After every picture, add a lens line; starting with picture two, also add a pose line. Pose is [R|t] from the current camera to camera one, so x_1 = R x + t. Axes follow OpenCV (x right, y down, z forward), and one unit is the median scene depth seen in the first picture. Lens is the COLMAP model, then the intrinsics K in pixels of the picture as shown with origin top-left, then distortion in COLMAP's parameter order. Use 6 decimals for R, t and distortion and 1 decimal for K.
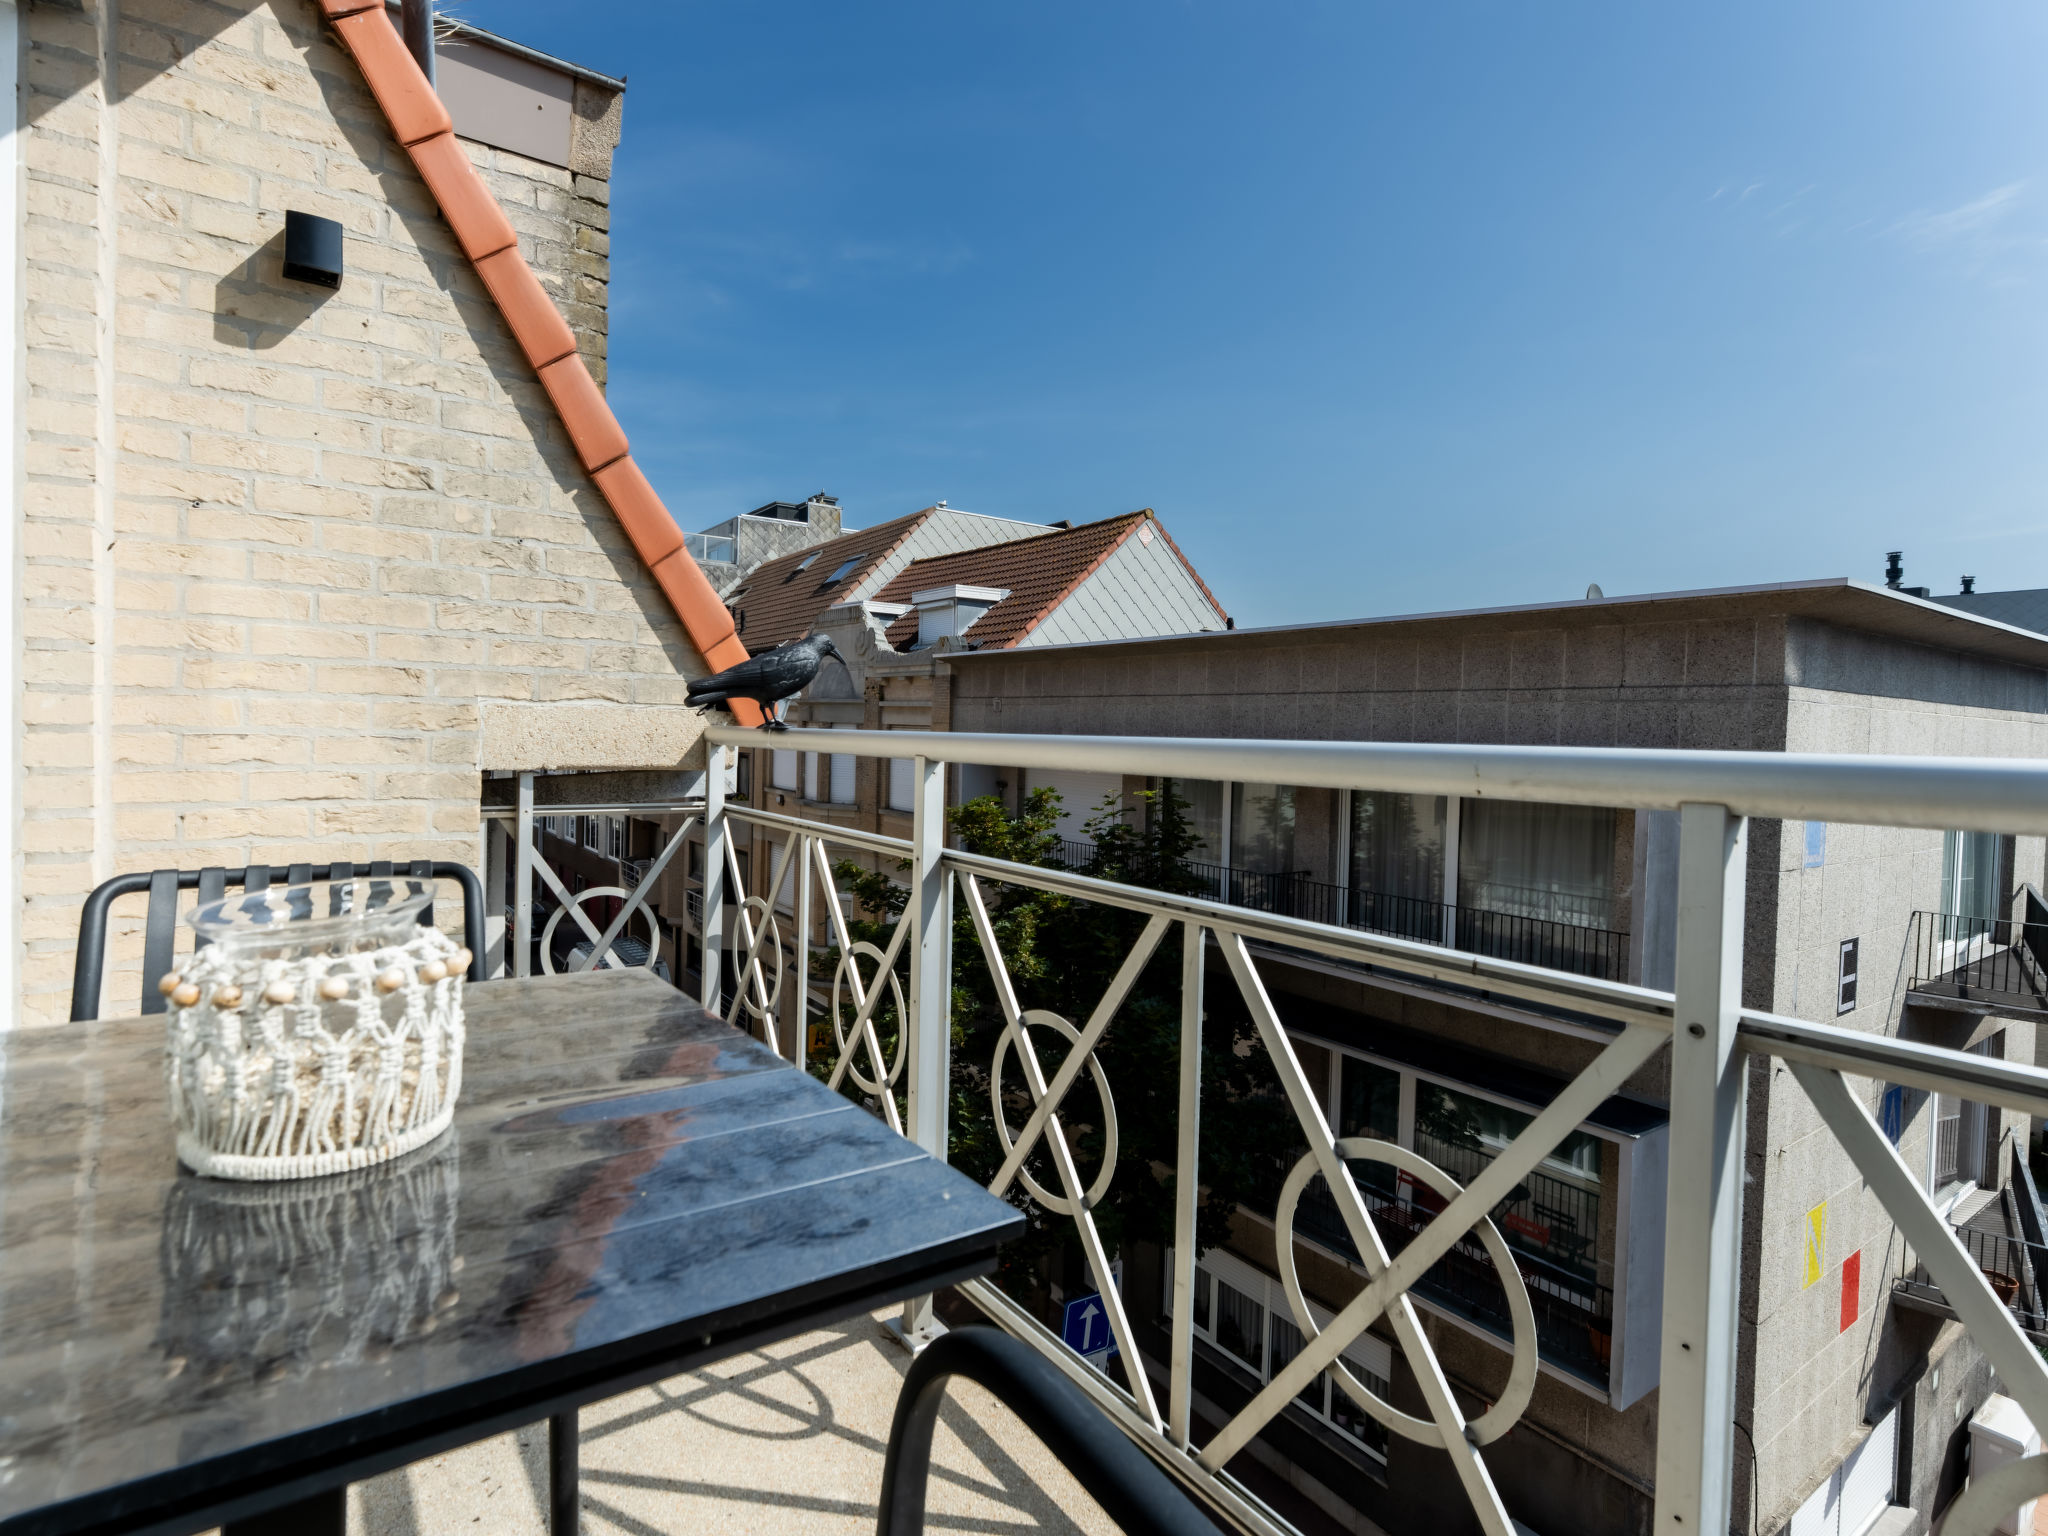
lens RADIAL K [[1011.0, 0, 934.7], [0, 1011.0, 748.2], [0, 0, 1]] dist [-0.000499, -0.000883]
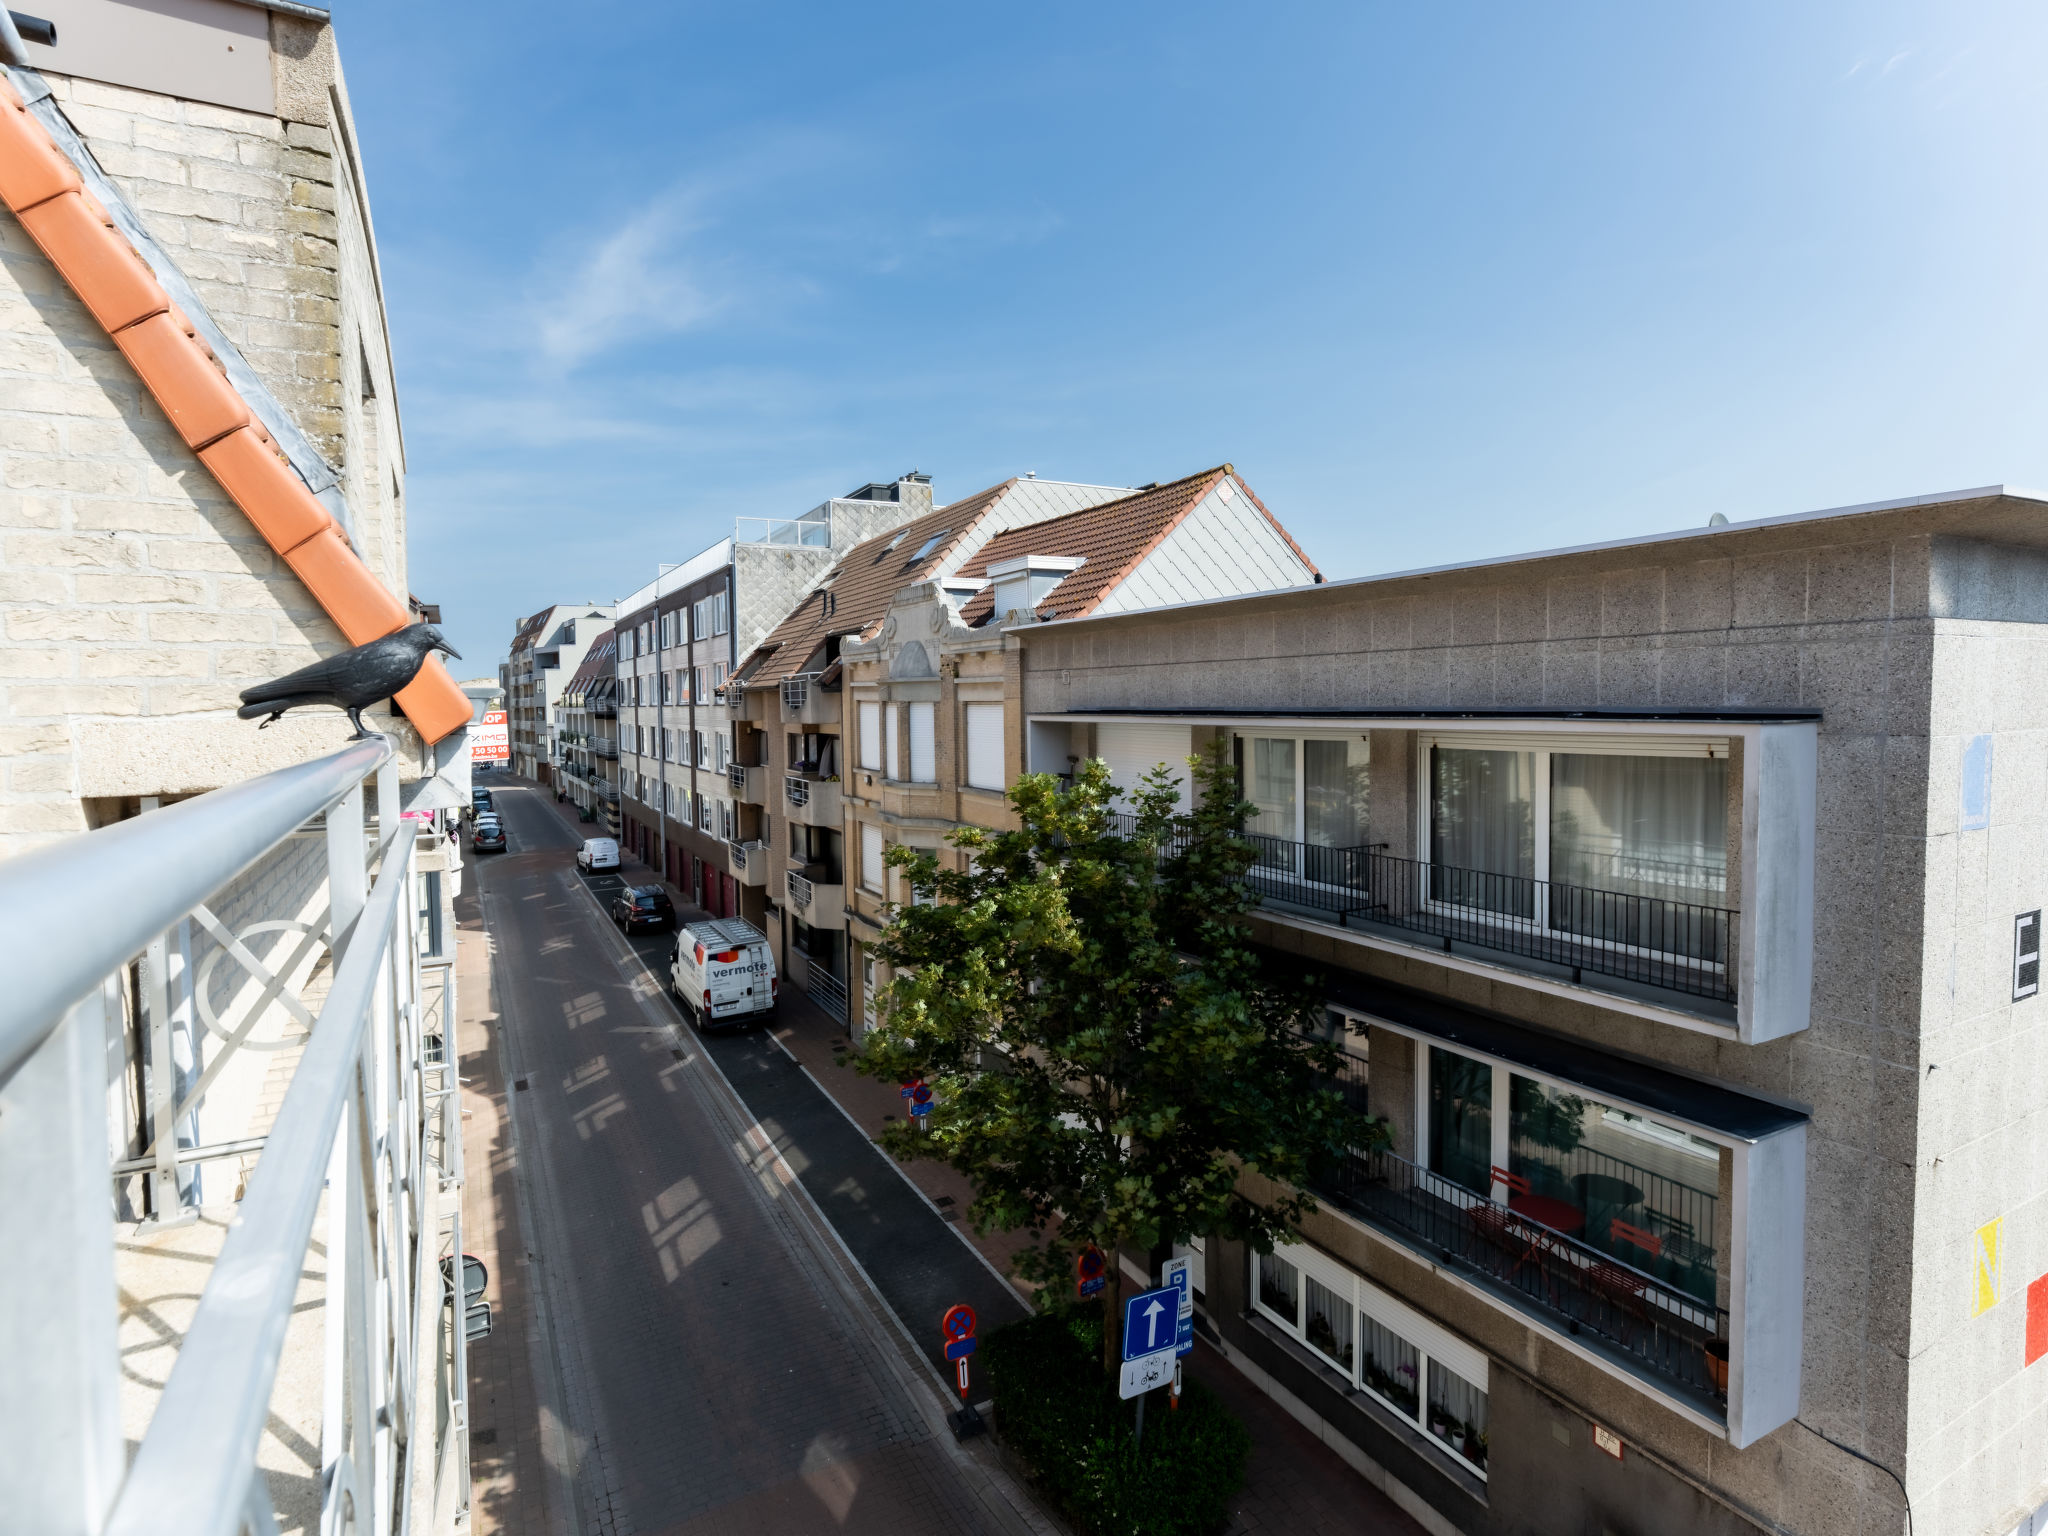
lens RADIAL K [[998.9, 0, 943.0], [0, 998.9, 744.0], [0, 0, 1]] dist [-0.000415, -0.000444]
pose [[0.992128, -0.035160, -0.120189, 0.107638], [0.037759, 0.999098, 0.019417, -0.003583], [0.119398, -0.023802, 0.992561, 0.060697]]
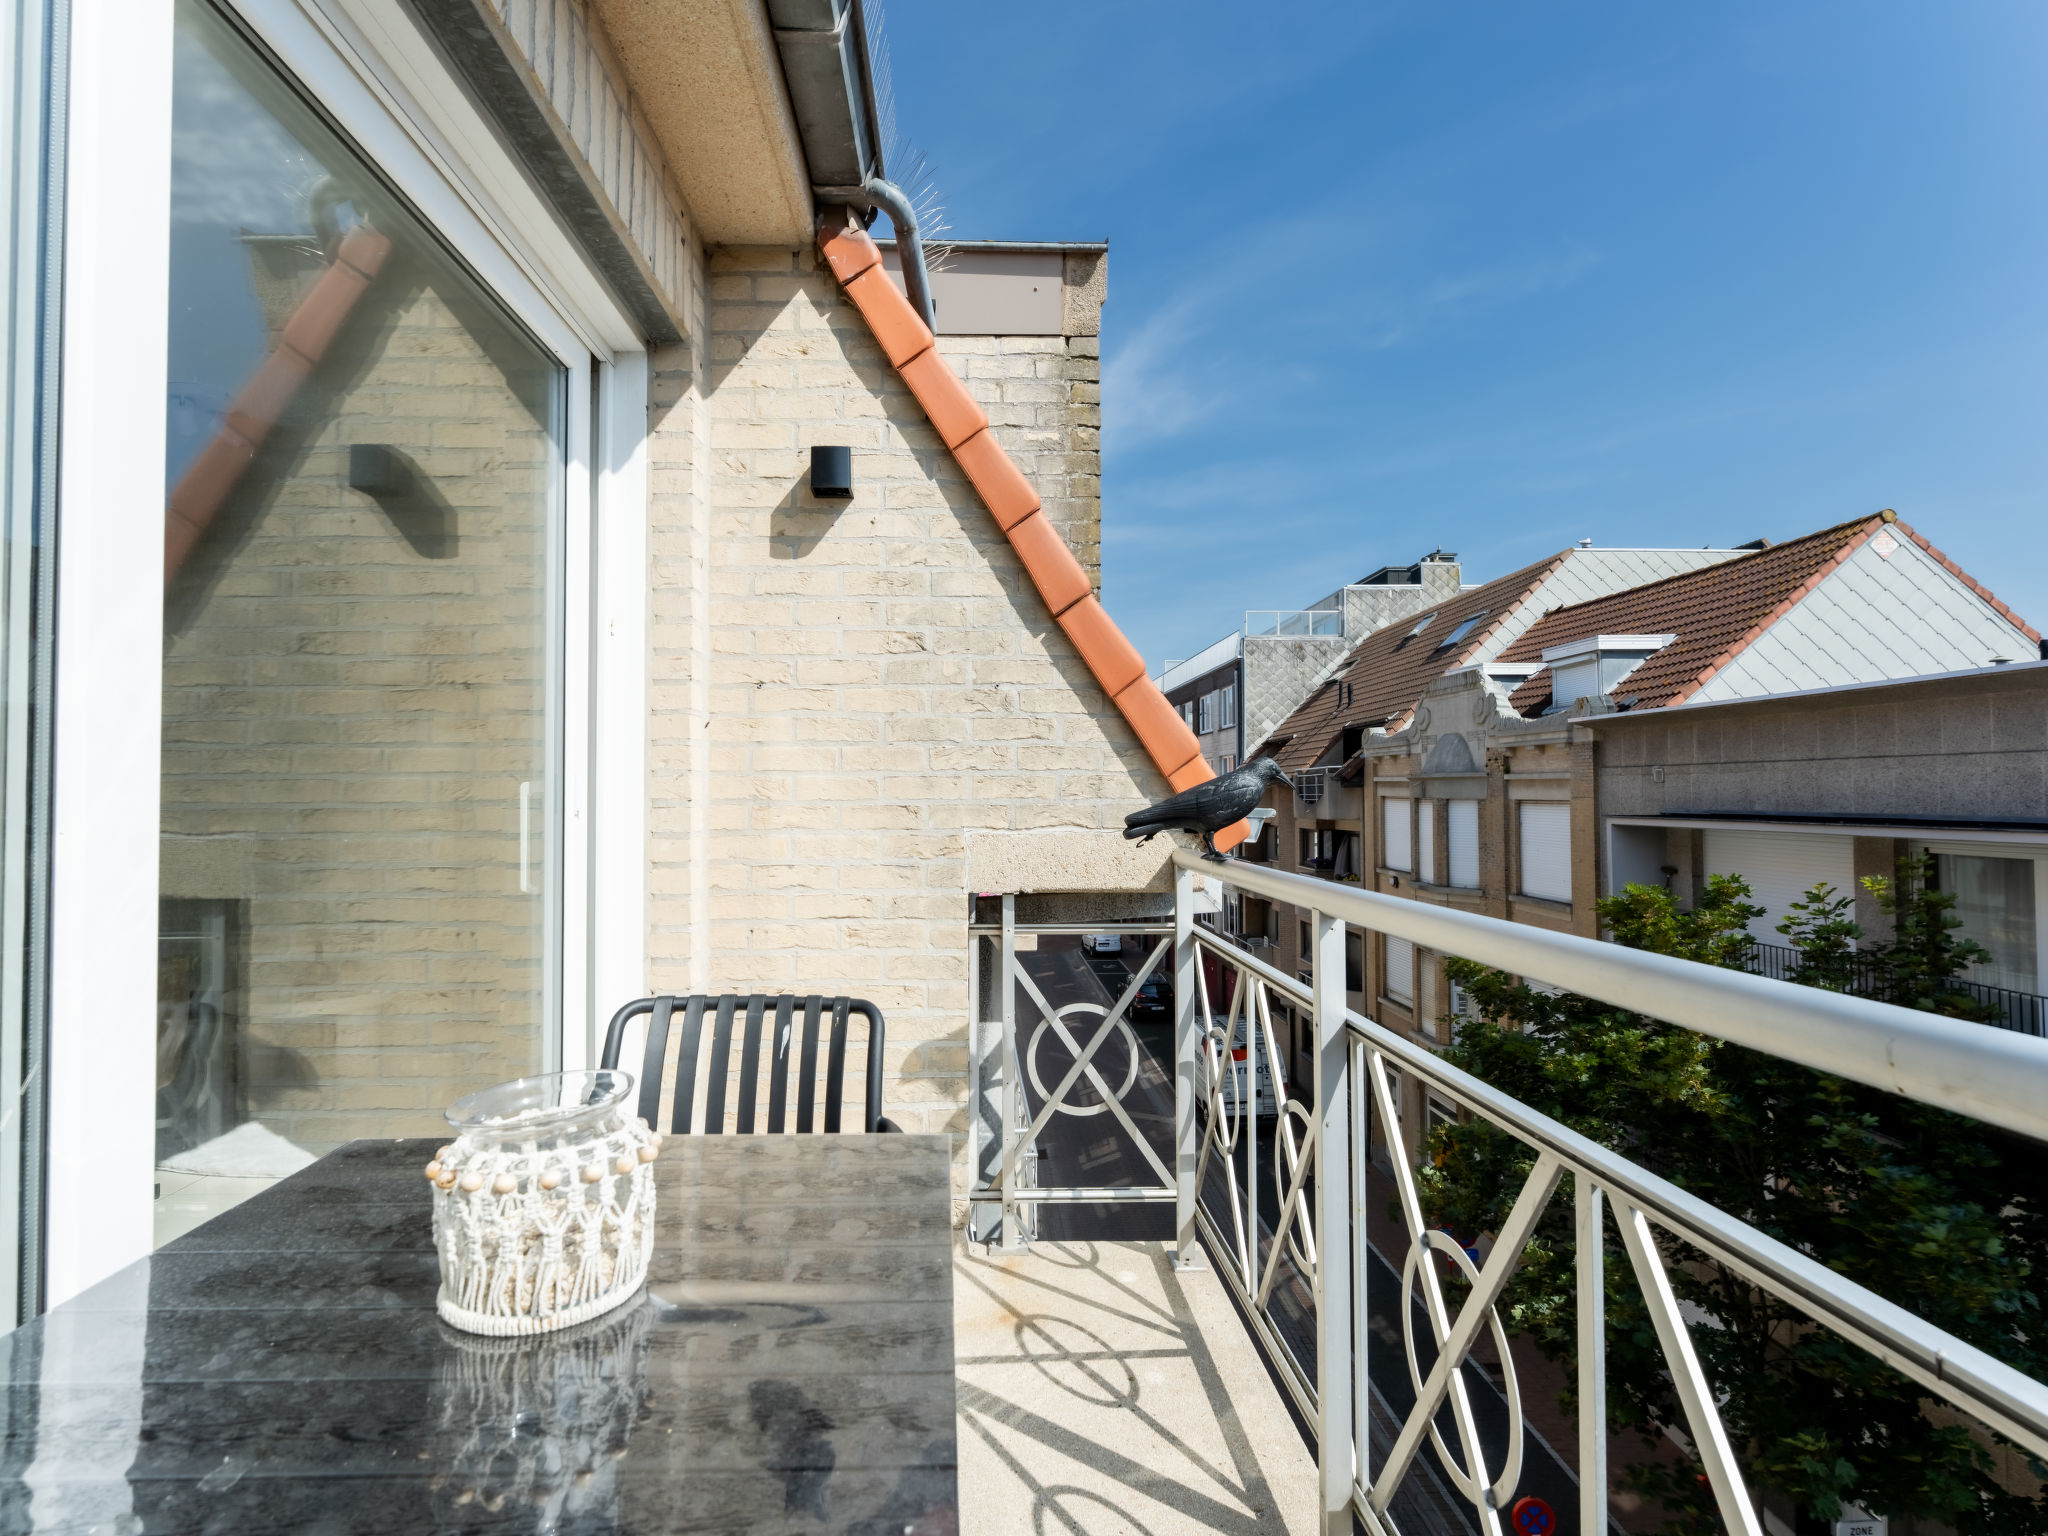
lens RADIAL K [[1001.3, 0, 991.9], [0, 1001.3, 770.7], [0, 0, 1]] dist [0.000086, -0.000509]
pose [[0.853376, -0.039837, -0.519772, 0.041255], [0.012971, 0.998390, -0.055224, -0.013872], [0.521135, 0.040385, 0.852518, 0.017113]]
